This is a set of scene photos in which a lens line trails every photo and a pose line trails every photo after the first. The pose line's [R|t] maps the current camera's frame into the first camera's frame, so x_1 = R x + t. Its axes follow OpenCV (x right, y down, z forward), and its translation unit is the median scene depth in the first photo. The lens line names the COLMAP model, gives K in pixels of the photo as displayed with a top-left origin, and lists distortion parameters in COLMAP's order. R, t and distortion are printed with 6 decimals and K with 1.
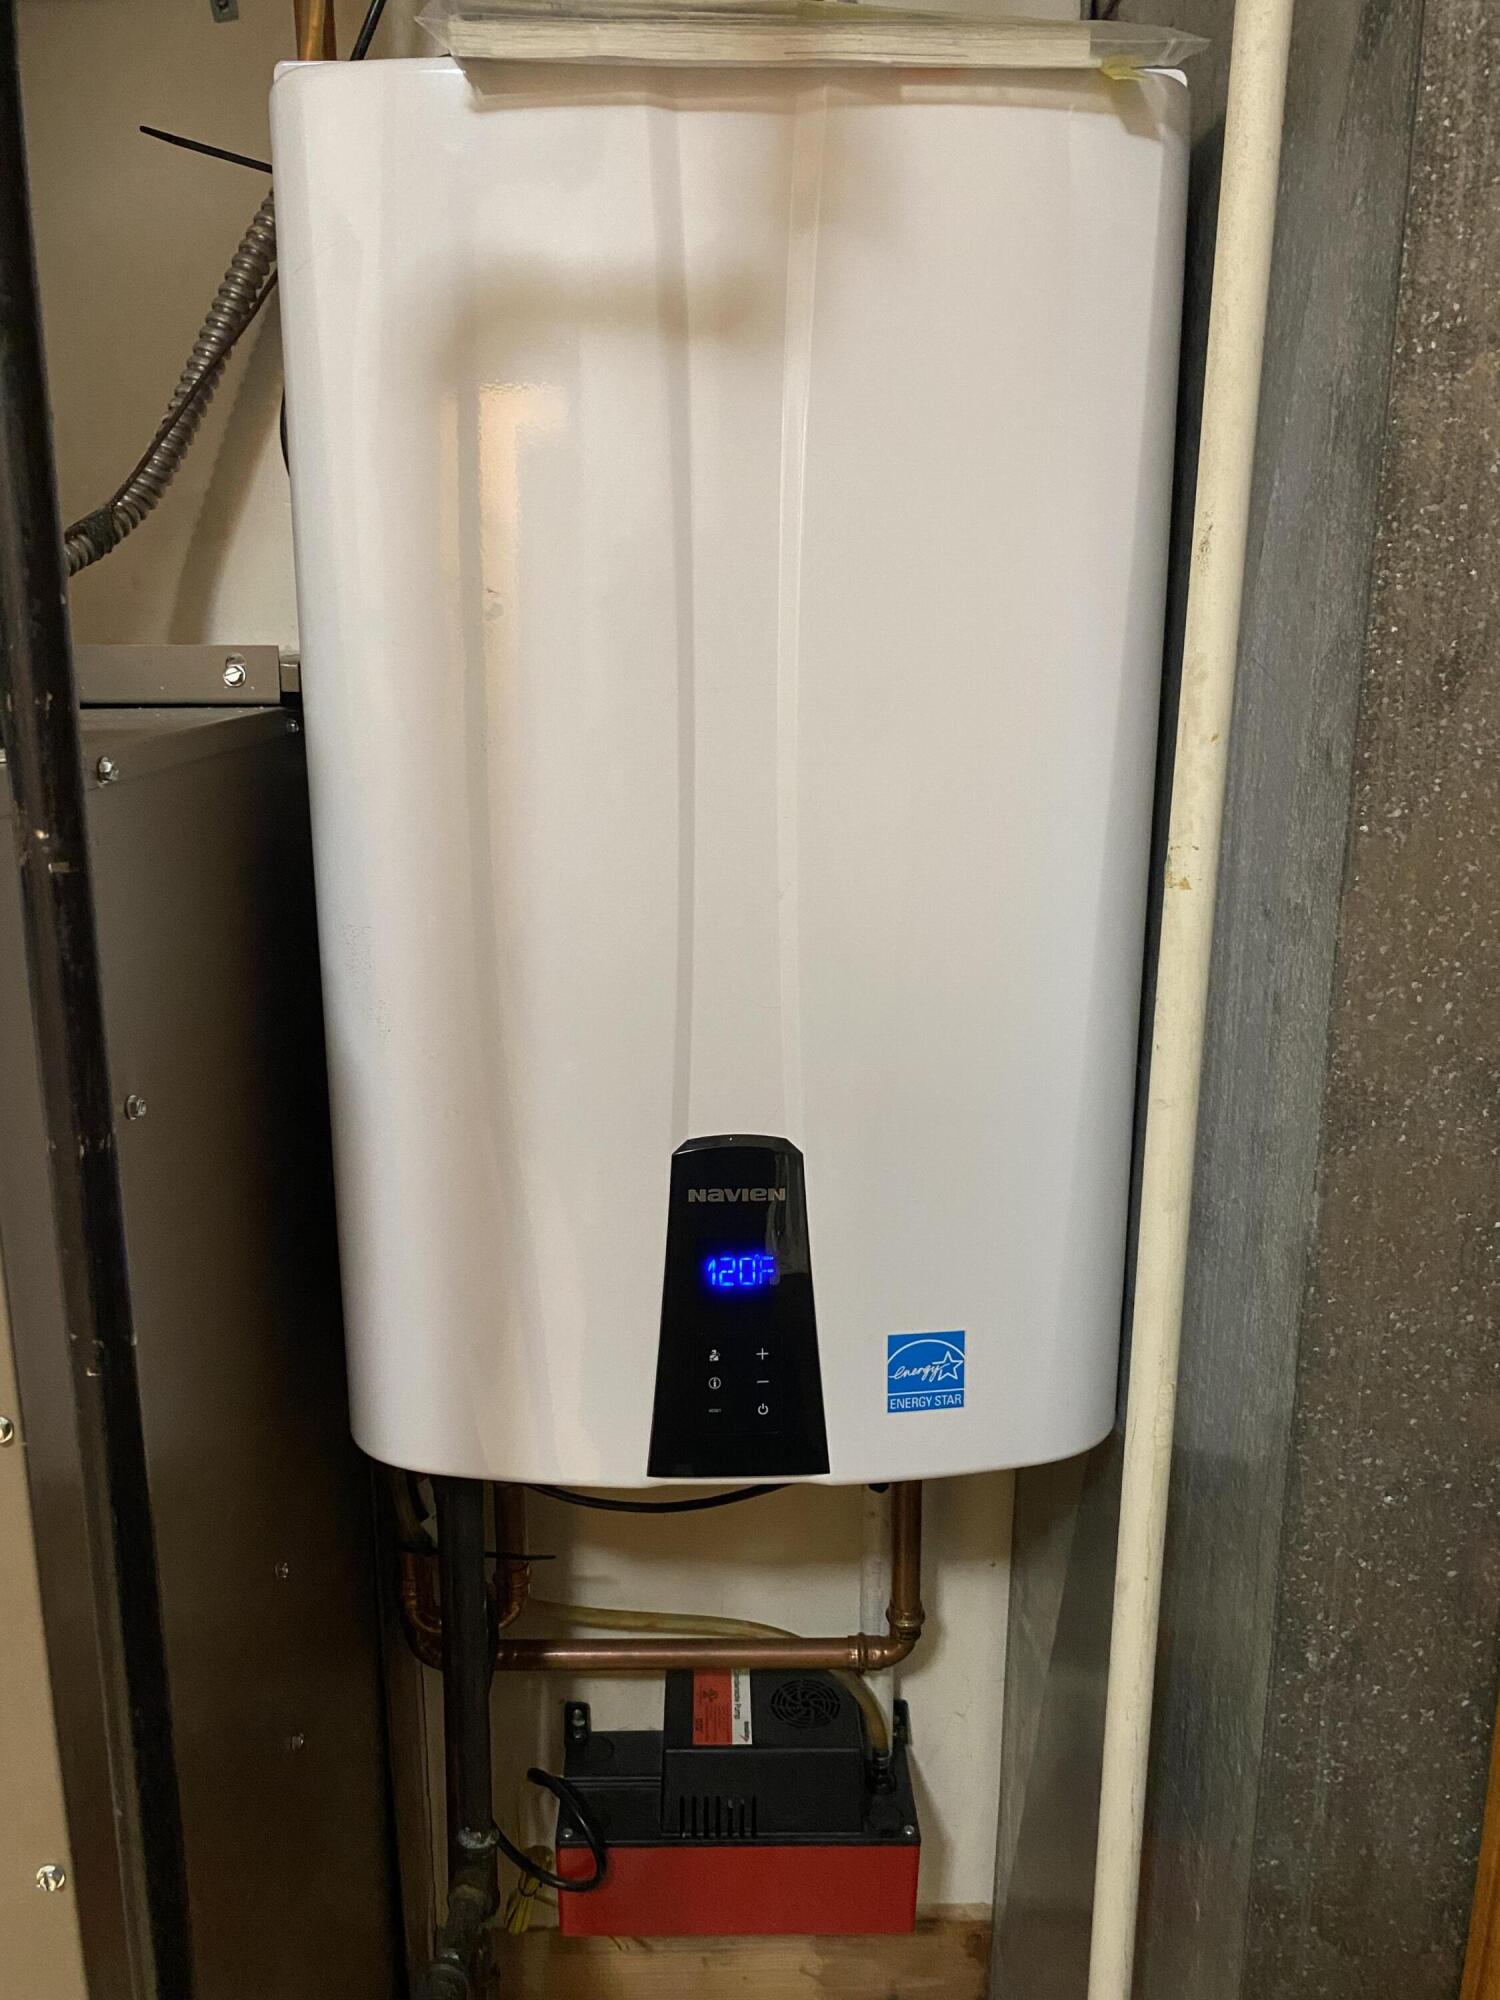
lens RADIAL K [[1498.9, 0, 750.0], [0, 1498.9, 1000.0], [0, 0, 1]] dist [0.034175, -0.056279]
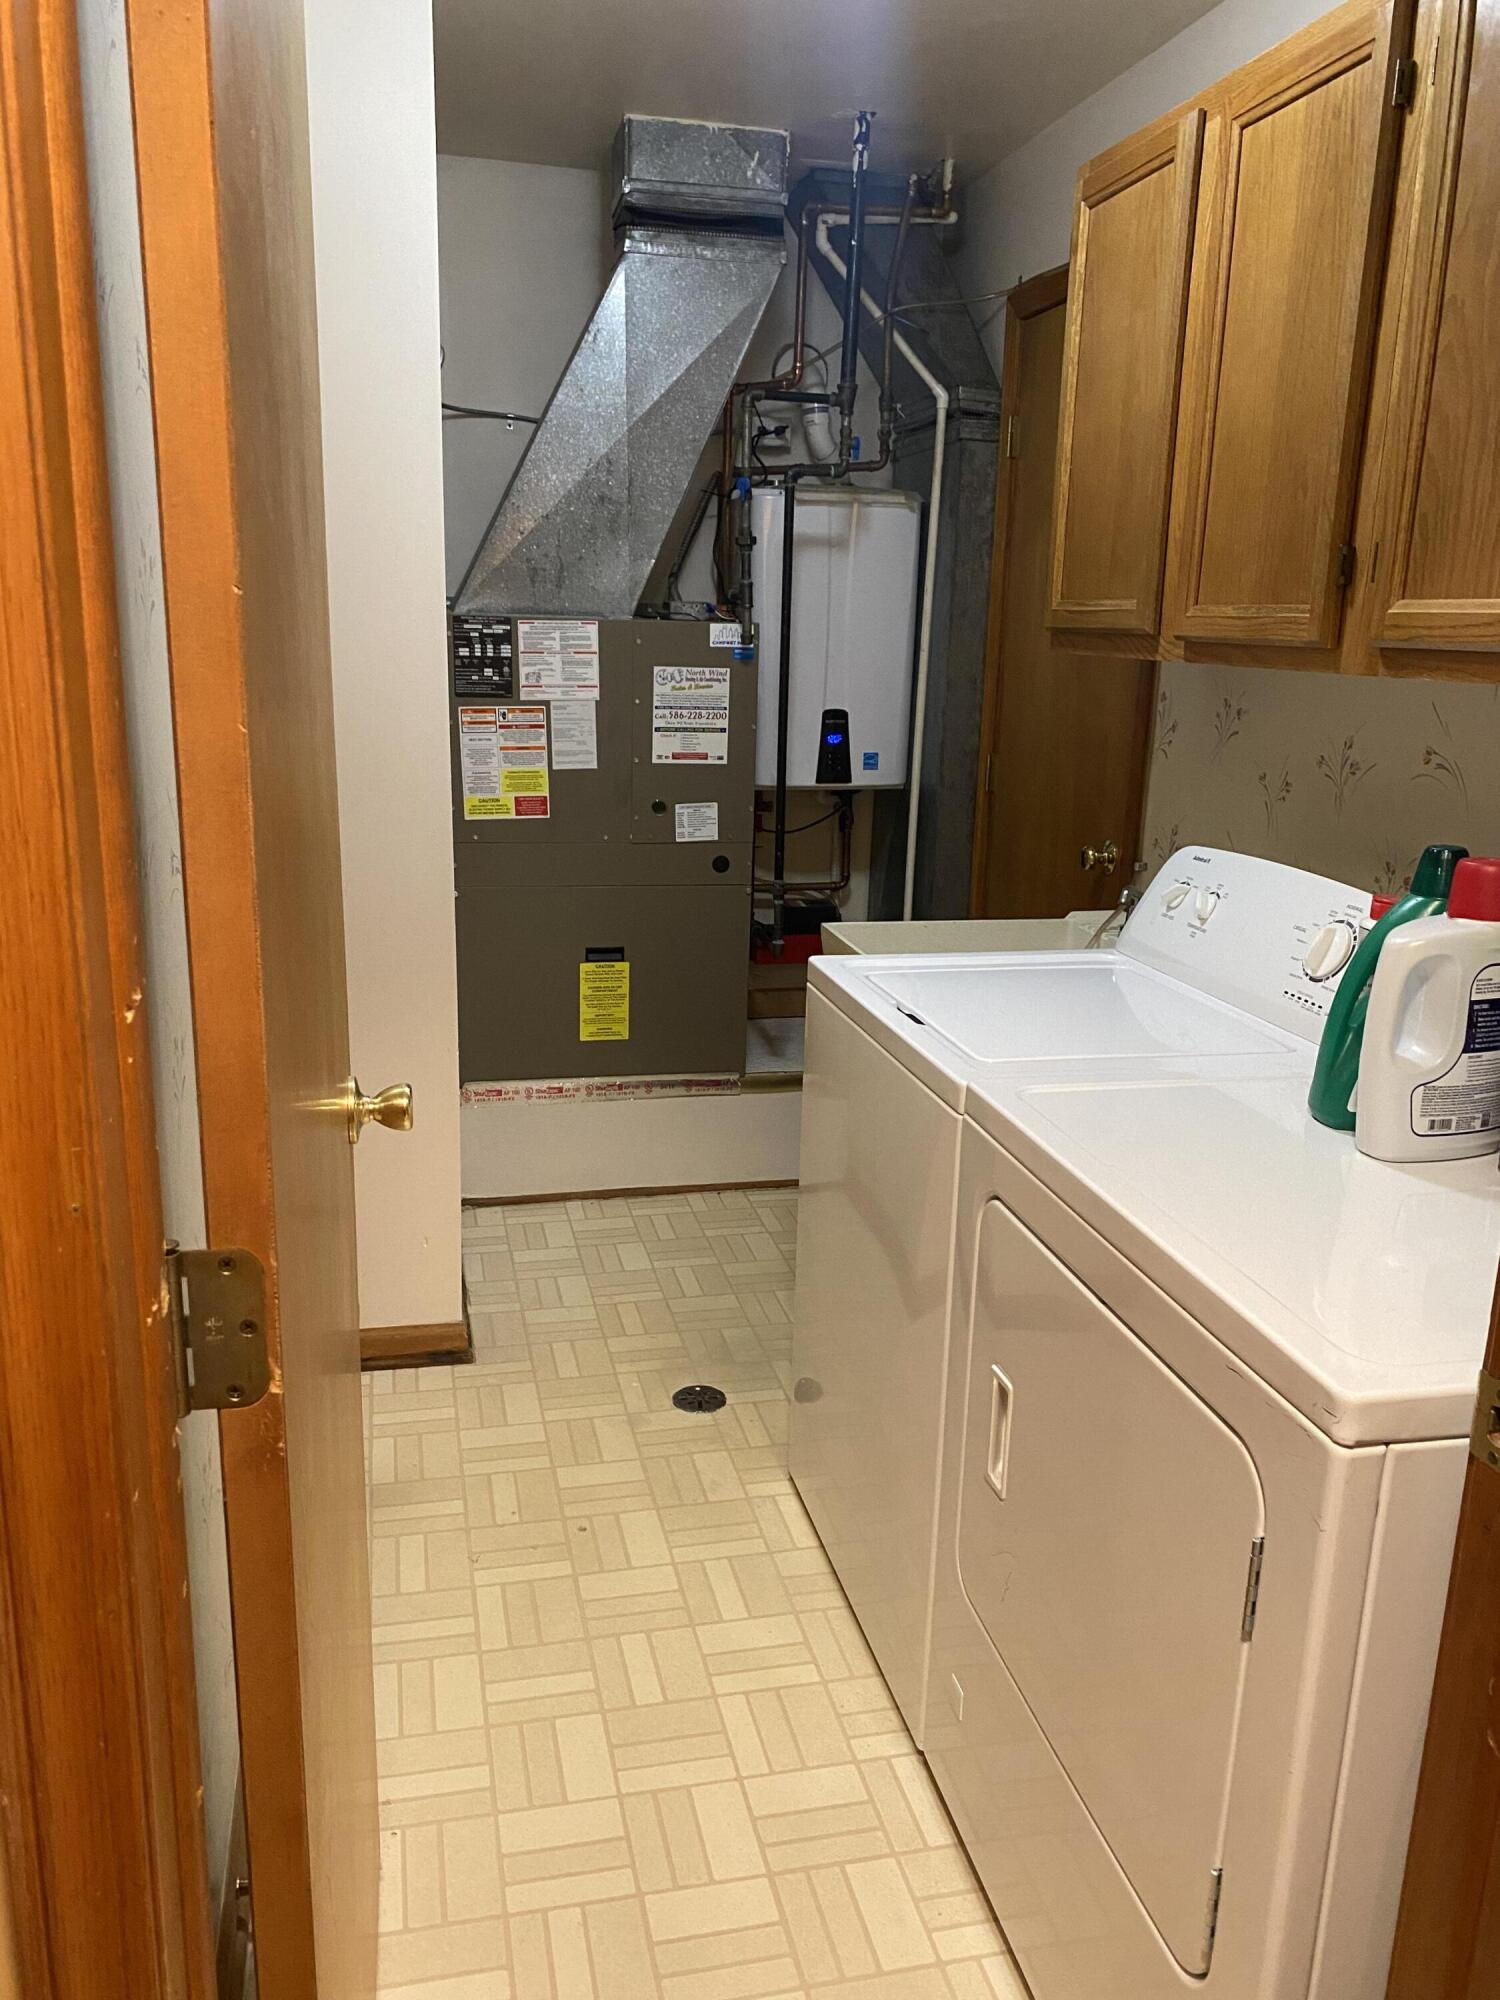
lens RADIAL K [[1498.9, 0, 750.0], [0, 1498.9, 1000.0], [0, 0, 1]] dist [0.034175, -0.056279]
pose [[0.974084, -0.034531, 0.223537, -1.354868], [0.028769, 0.999166, 0.028984, 0.860965], [-0.224351, -0.021802, 0.974264, -3.585647]]
